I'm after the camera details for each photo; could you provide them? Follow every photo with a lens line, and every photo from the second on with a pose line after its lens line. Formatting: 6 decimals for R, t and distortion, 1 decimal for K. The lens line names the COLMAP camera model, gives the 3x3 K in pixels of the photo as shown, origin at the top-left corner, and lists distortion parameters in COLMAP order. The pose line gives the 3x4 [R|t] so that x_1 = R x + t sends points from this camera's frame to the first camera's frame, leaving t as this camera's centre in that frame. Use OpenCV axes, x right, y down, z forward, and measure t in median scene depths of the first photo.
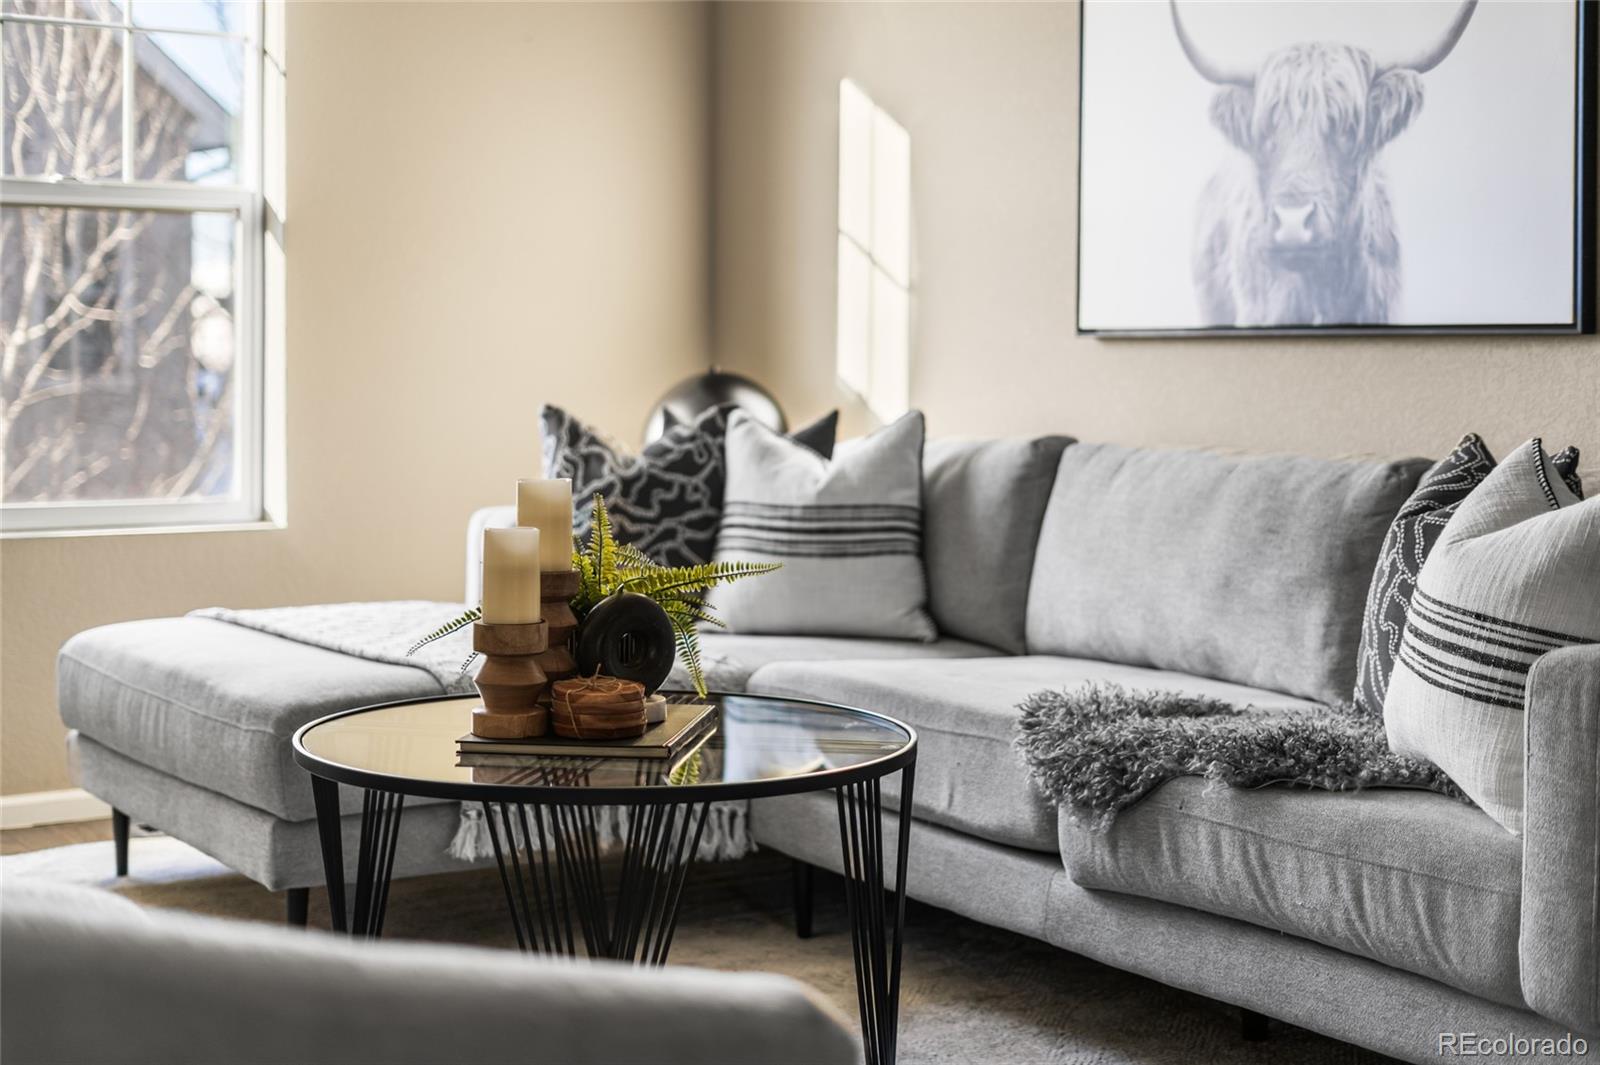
lens RADIAL K [[2367.8, 0, 791.1], [0, 2367.8, 447.1], [0, 0, 1]] dist [0.009883, -0.004190]
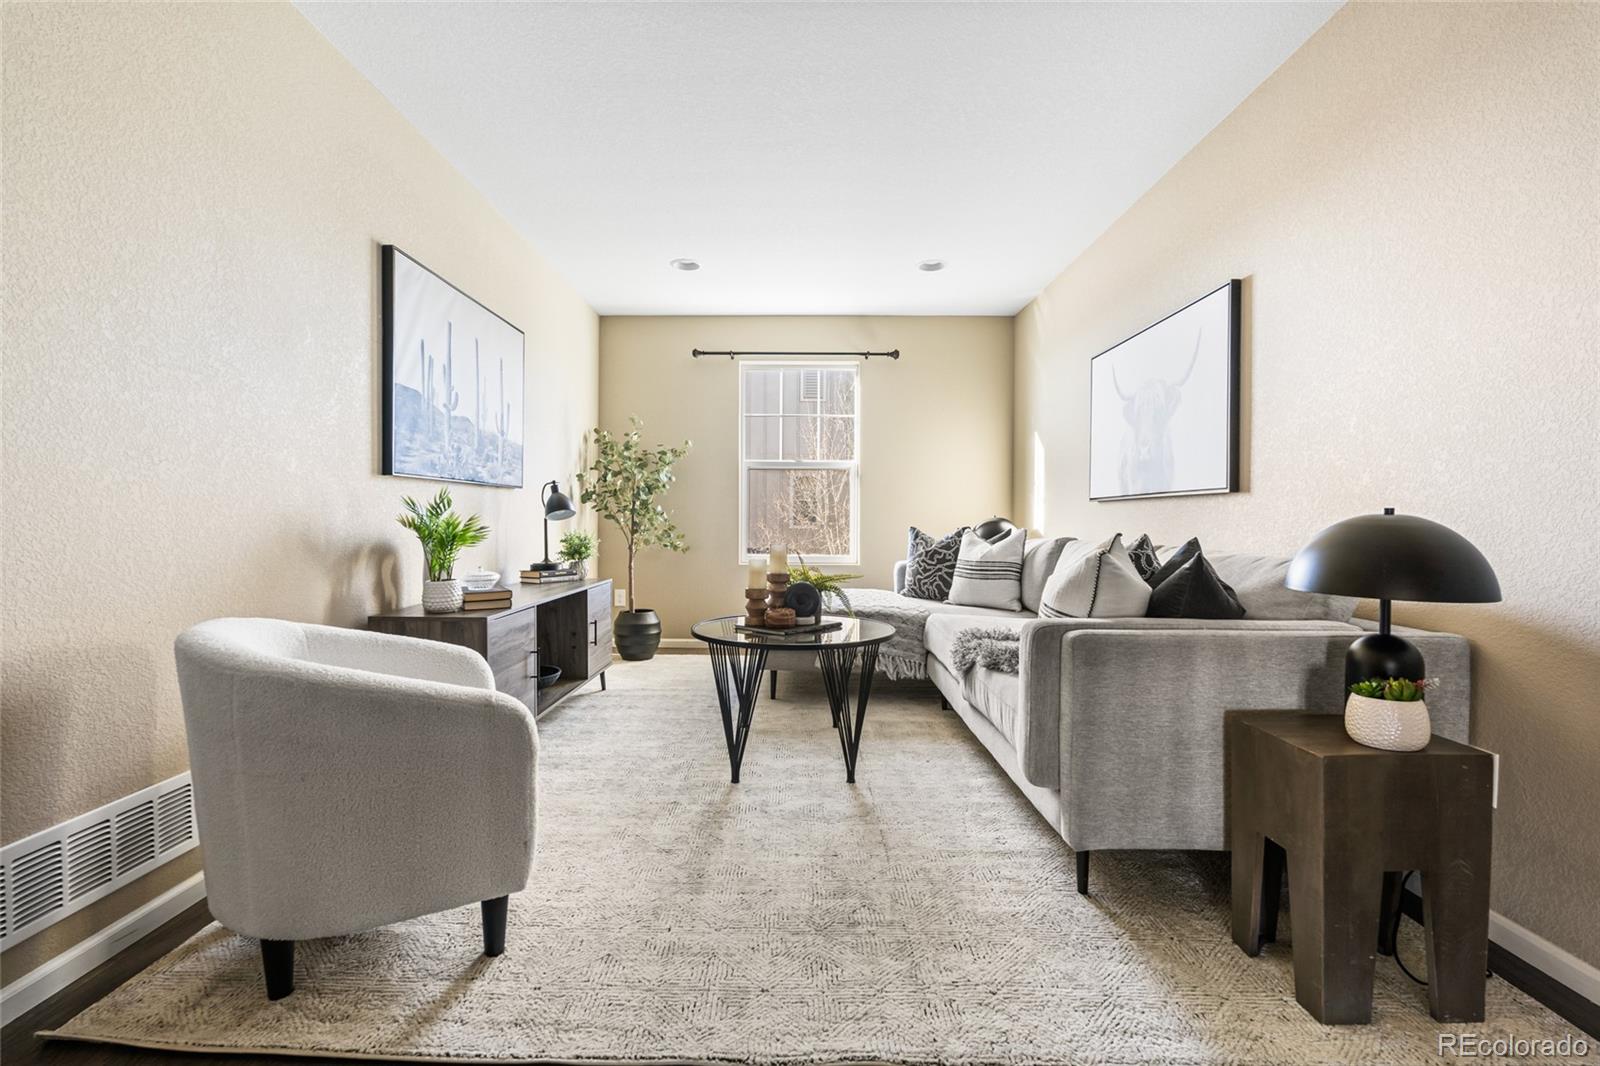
lens RADIAL K [[711.9, 0, 795.4], [0, 711.9, 522.9], [0, 0, 1]] dist [-0.001661, -0.000181]
pose [[0.834530, 0.000295, -0.550963, 0.371927], [-0.021299, 0.999270, -0.031726, 0.013216], [0.550551, 0.038211, 0.833926, 0.201133]]
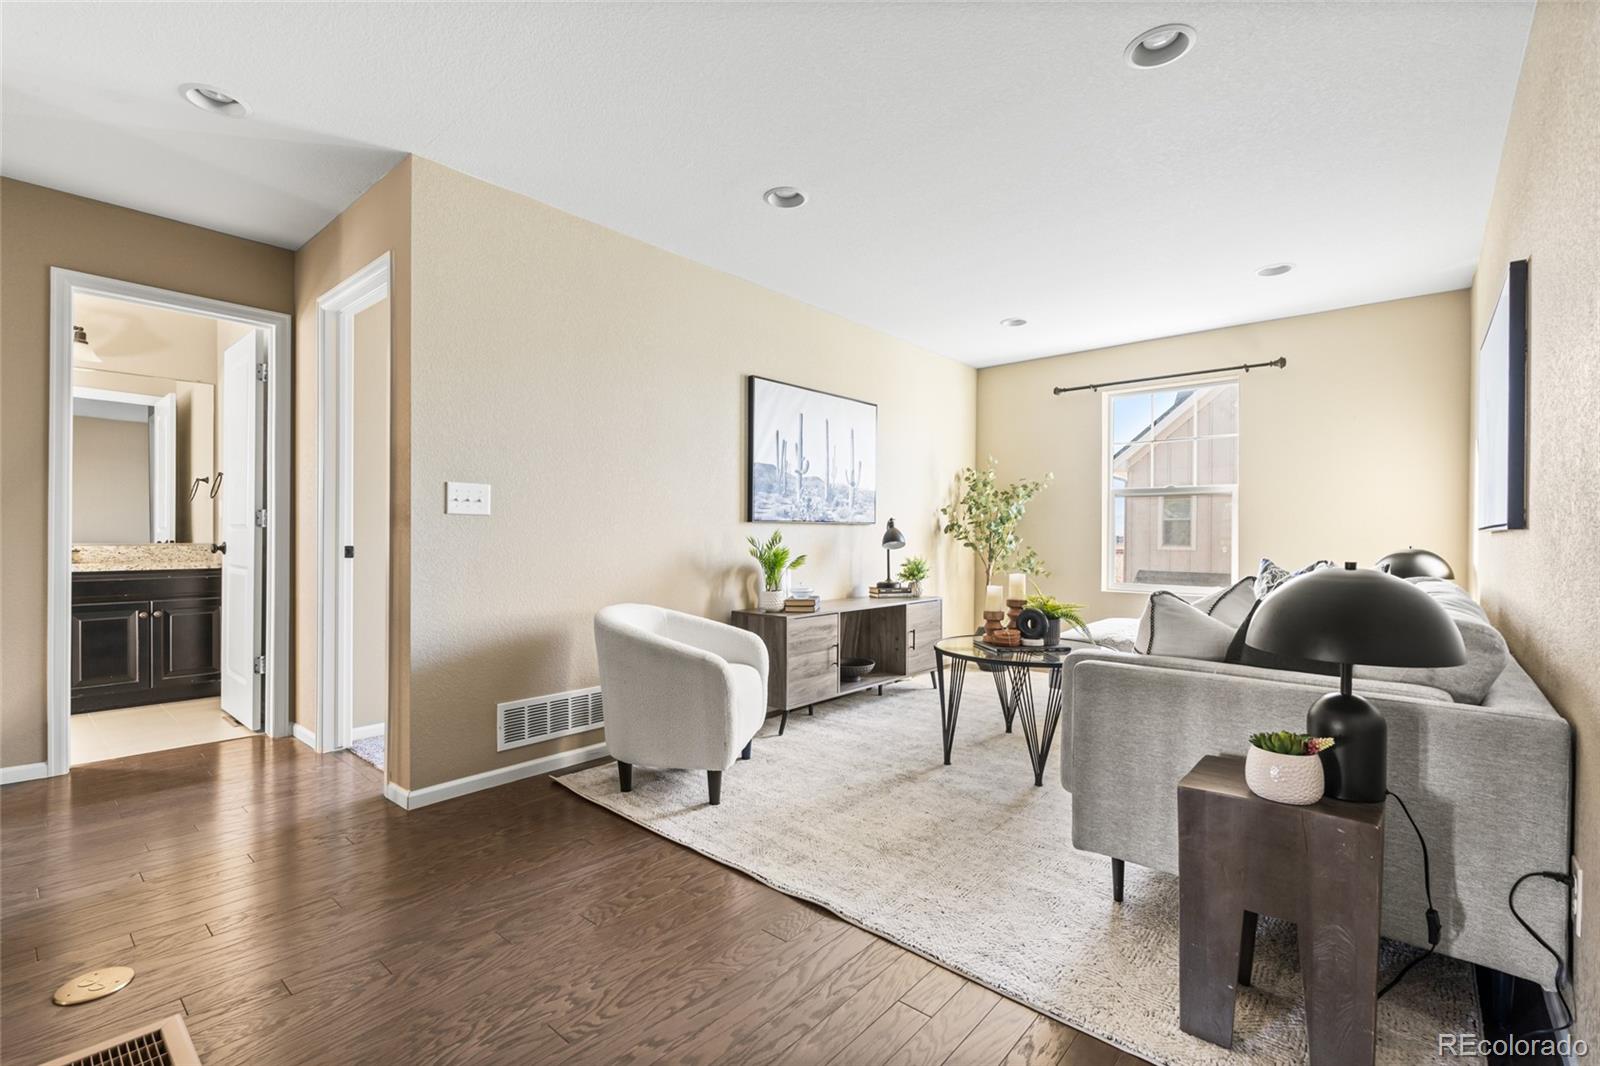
lens RADIAL K [[716.3, 0, 800.0], [0, 716.3, 533.0], [0, 0, 1]] dist [-0.000050, 0.000292]
pose [[0.275012, -0.007352, -0.961413, 0.734374], [-0.041635, 0.998942, -0.019549, -0.011868], [0.960539, 0.045405, 0.274415, 0.333848]]
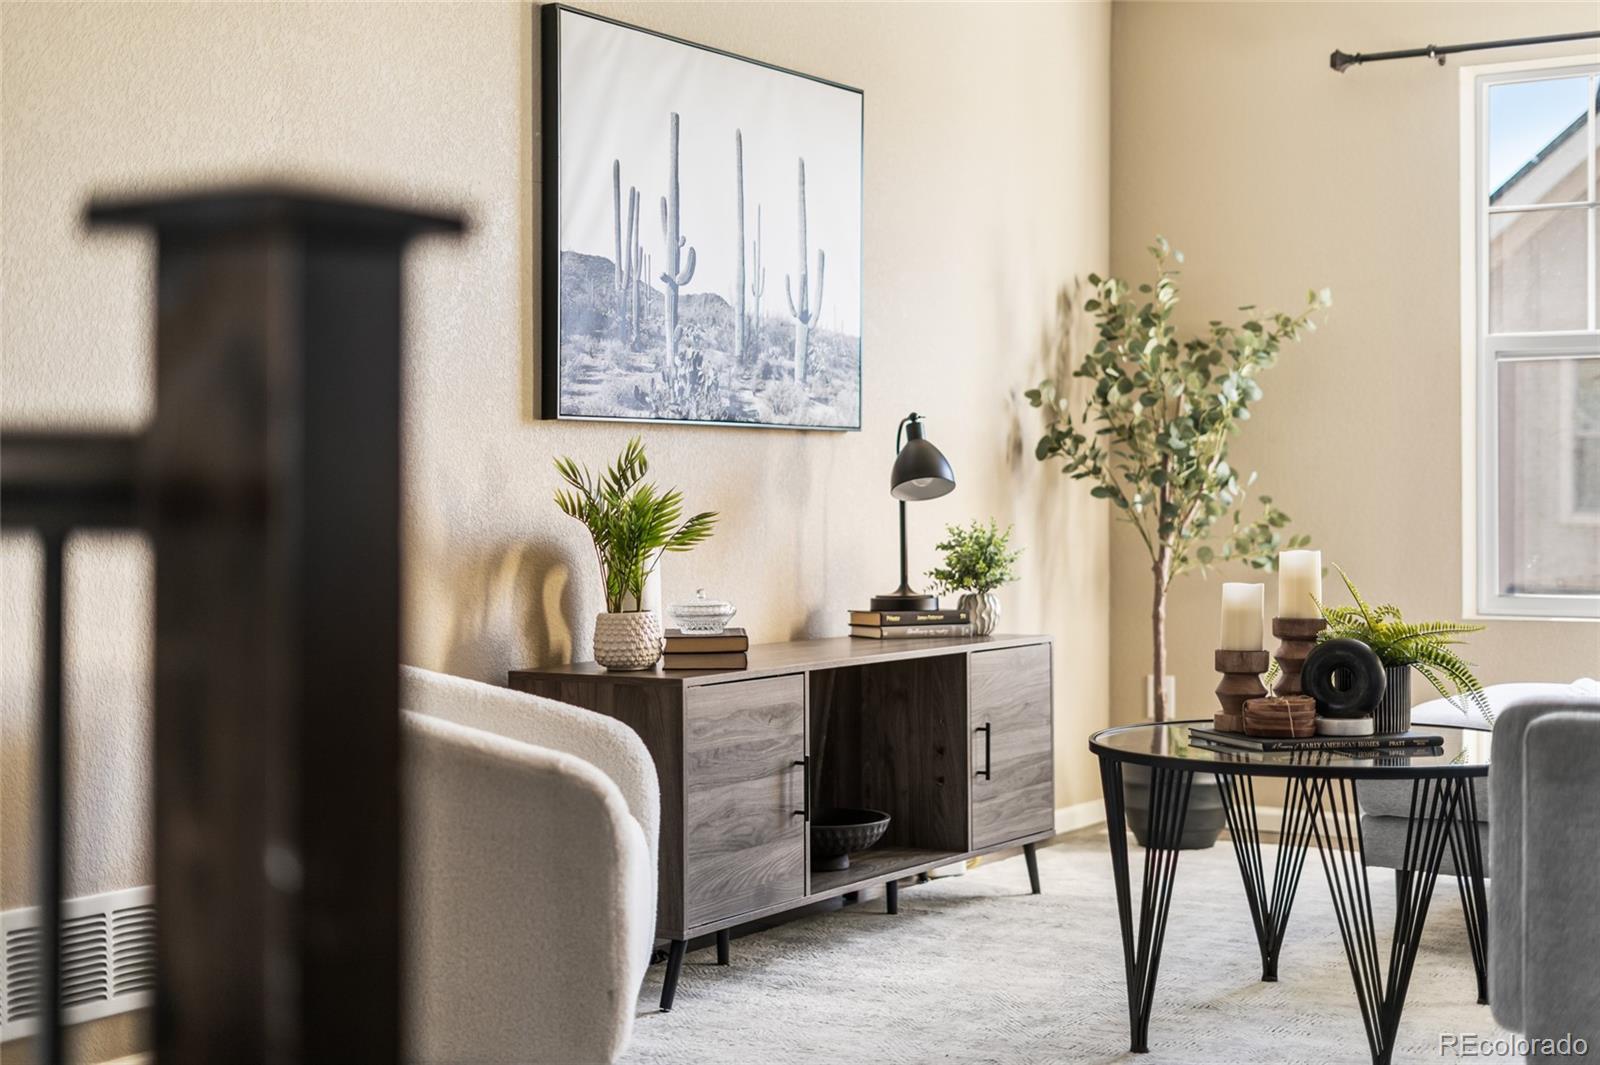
lens RADIAL K [[2367.8, 0, 791.1], [0, 2367.8, 447.1], [0, 0, 1]] dist [0.009883, -0.004190]
pose [[0.424348, -0.027017, -0.905096, 0.869701], [-0.031248, 0.998523, -0.044456, 0.020559], [0.904960, 0.047147, 0.422877, 0.138024]]
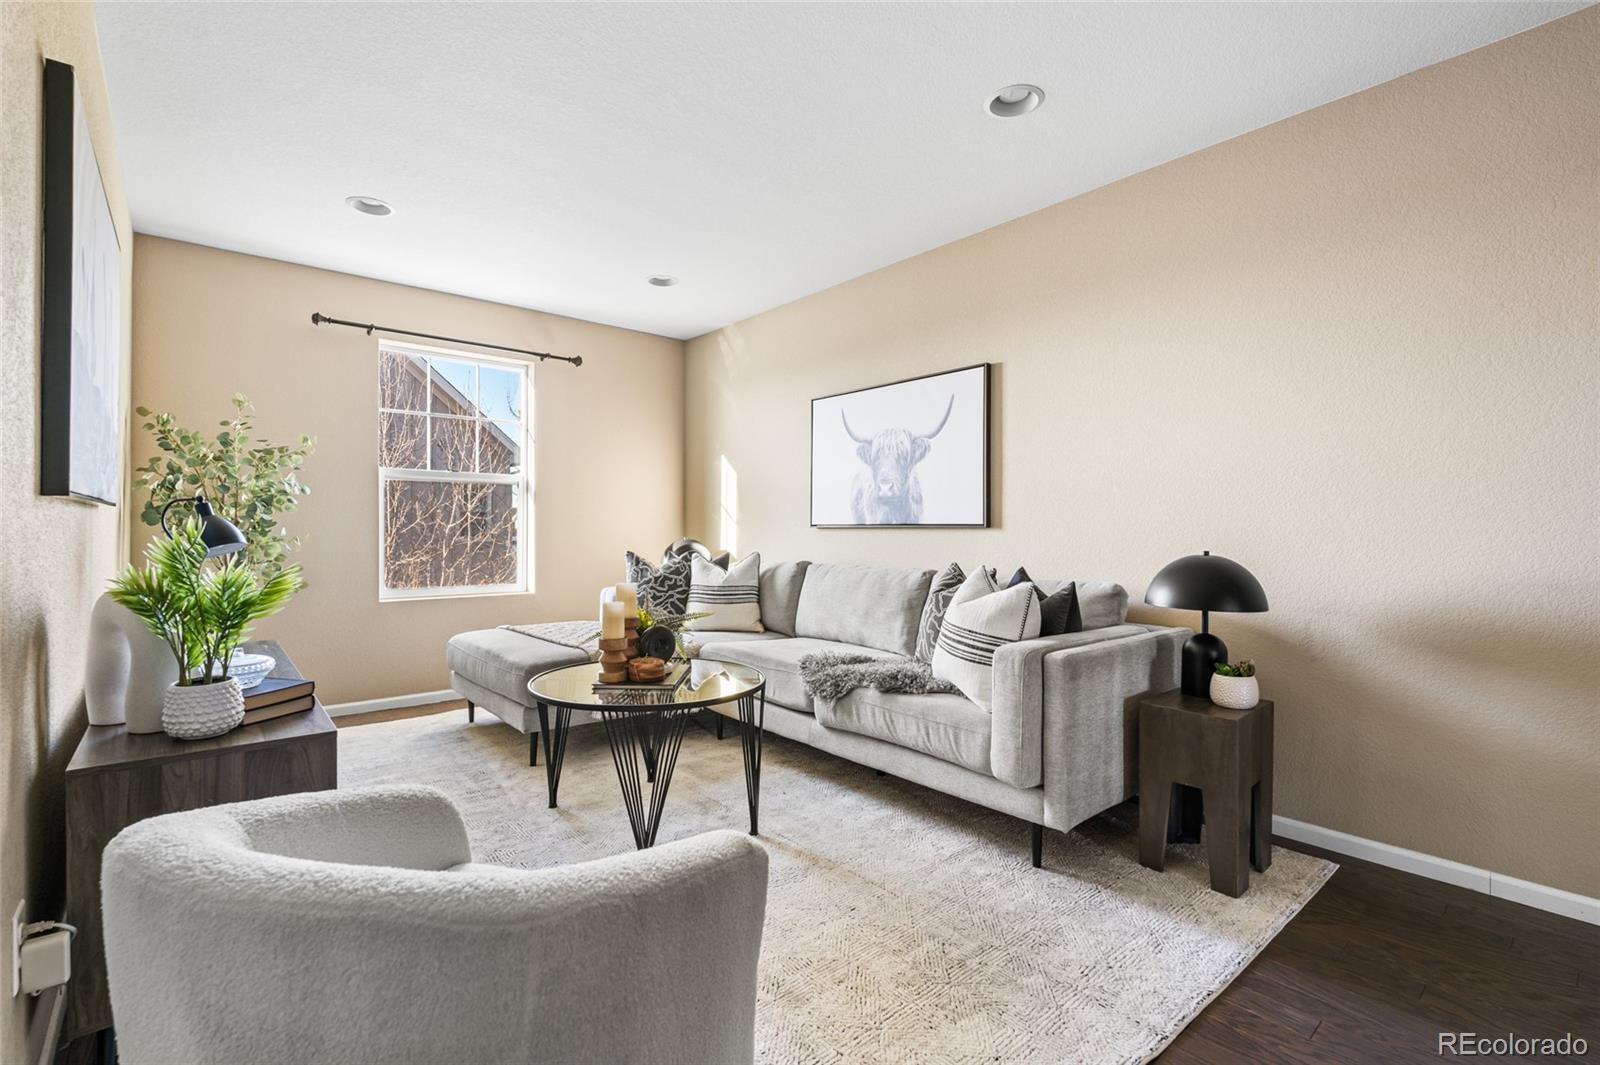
lens RADIAL K [[718.8, 0, 793.8], [0, 718.8, 532.8], [0, 0, 1]] dist [-0.003574, -0.000018]
pose [[0.992392, -0.002008, 0.123101, -0.014161], [0.006116, 0.999437, -0.033001, -0.013445], [-0.122965, 0.033502, 0.991845, 0.146864]]
